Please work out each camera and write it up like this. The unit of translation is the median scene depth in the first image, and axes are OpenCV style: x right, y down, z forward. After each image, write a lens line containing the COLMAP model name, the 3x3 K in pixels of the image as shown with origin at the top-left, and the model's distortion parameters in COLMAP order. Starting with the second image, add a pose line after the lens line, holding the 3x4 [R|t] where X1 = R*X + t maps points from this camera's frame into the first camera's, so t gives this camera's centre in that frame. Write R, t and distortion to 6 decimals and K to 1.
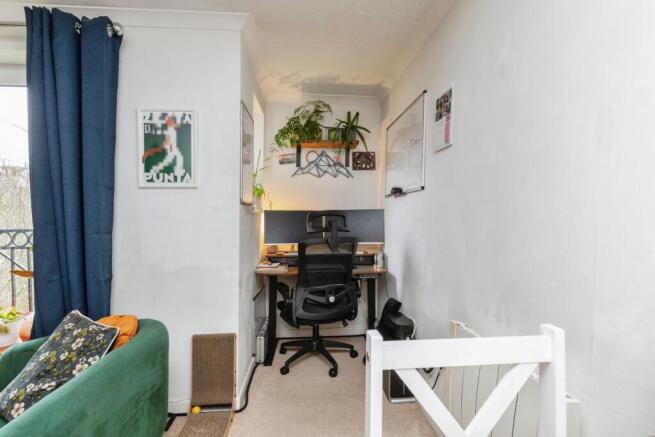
lens RADIAL K [[343.3, 0, 330.1], [0, 343.3, 230.0], [0, 0, 1]] dist [-0.001753, -0.000015]
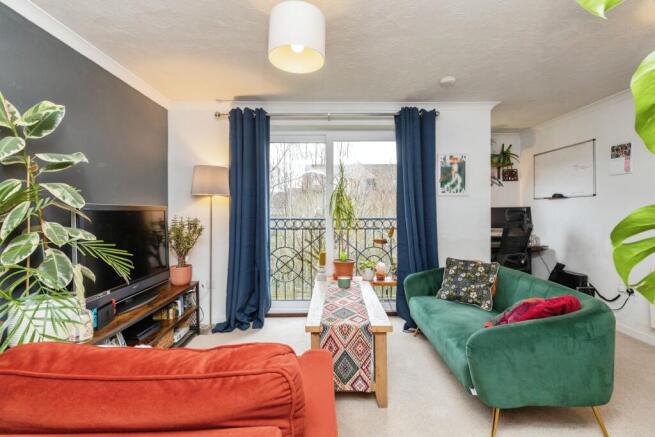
lens RADIAL K [[297.6, 0, 328.4], [0, 297.6, 209.1], [0, 0, 1]] dist [0.009081, -0.000476]
pose [[0.996688, -0.000243, -0.081321, -1.008815], [-0.003571, 0.998900, -0.046754, 0.025275], [0.081242, 0.046889, 0.995591, -0.645607]]
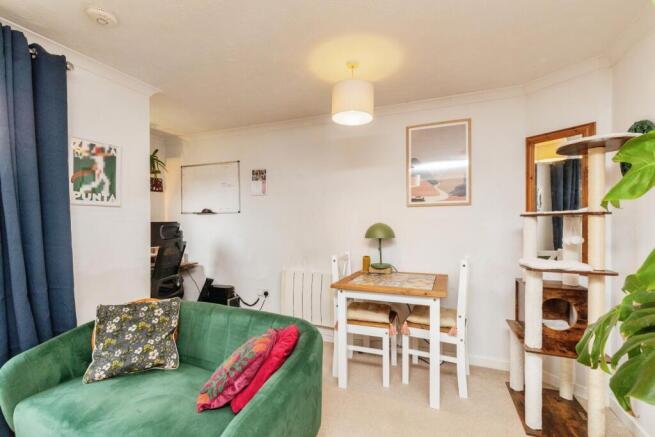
lens RADIAL K [[297.6, 0, 328.5], [0, 297.6, 224.8], [0, 0, 1]] dist [0.009081, -0.000476]
pose [[0.466626, -0.002815, 0.884450, -1.019631], [0.034759, 0.999281, -0.015158, -0.010535], [-0.883772, 0.037816, 0.466388, -0.208338]]
